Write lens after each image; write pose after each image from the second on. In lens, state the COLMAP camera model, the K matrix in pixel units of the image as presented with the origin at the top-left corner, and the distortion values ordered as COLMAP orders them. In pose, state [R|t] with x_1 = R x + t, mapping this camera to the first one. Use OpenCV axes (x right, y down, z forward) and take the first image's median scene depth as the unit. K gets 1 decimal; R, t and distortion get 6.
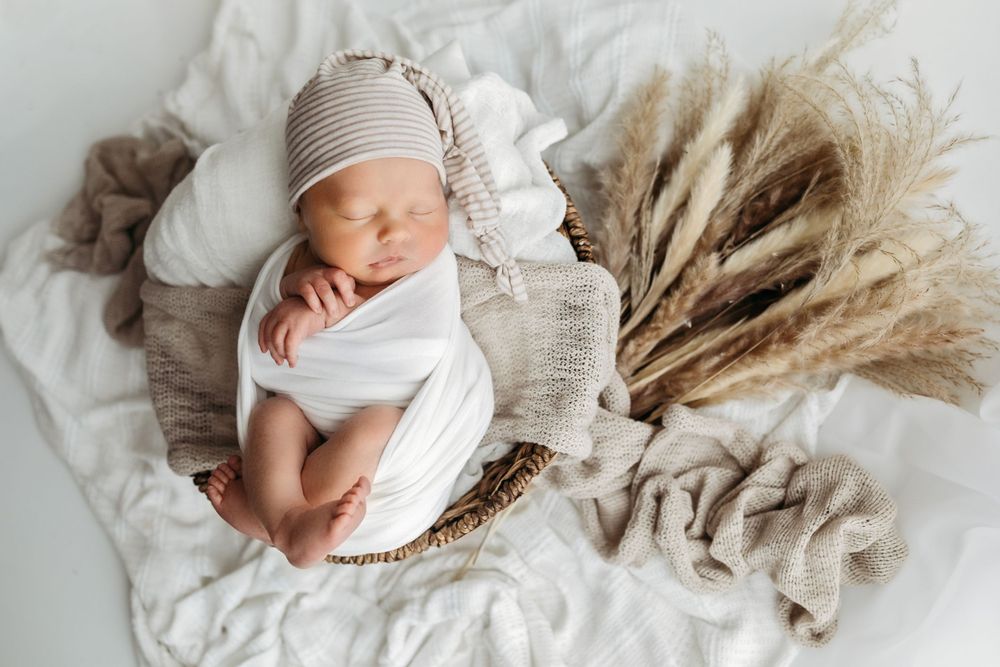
lens RADIAL K [[1009.7, 0, 500.0], [0, 1009.7, 333.5], [0, 0, 1]] dist [0.012211, 0.023892]
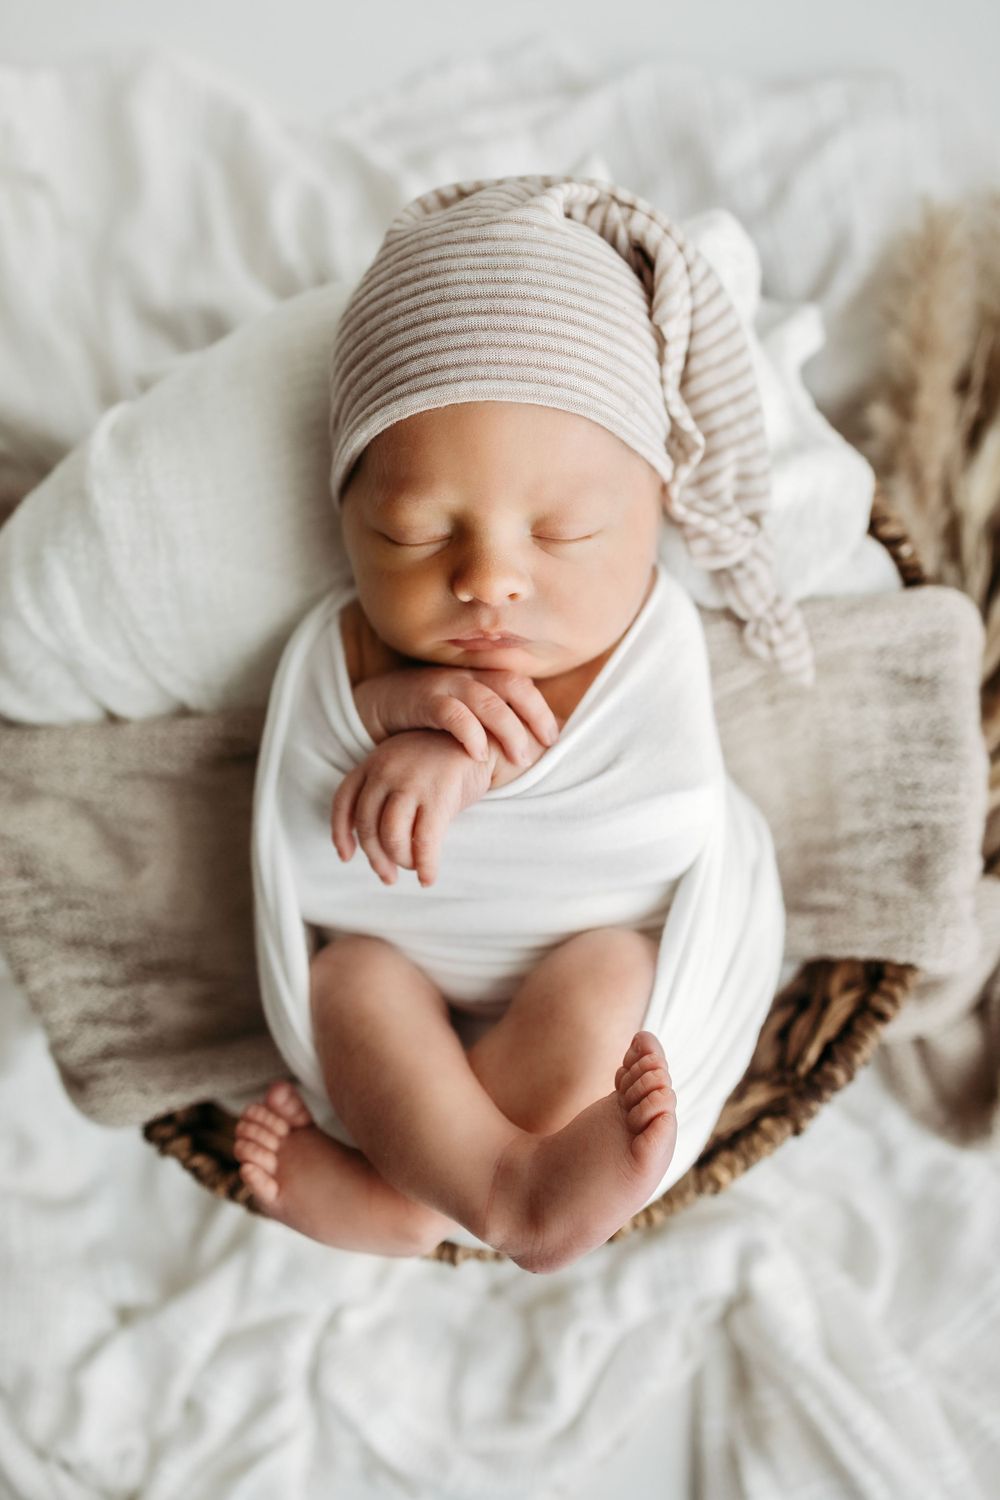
lens RADIAL K [[1514.5, 0, 500.0], [0, 1514.5, 750.0], [0, 0, 1]] dist [0.012211, 0.023892]
pose [[0.969162, -0.118833, 0.215877, -0.278916], [0.108404, 0.992321, 0.059566, -0.055732], [-0.221298, -0.034327, 0.974602, 0.295019]]
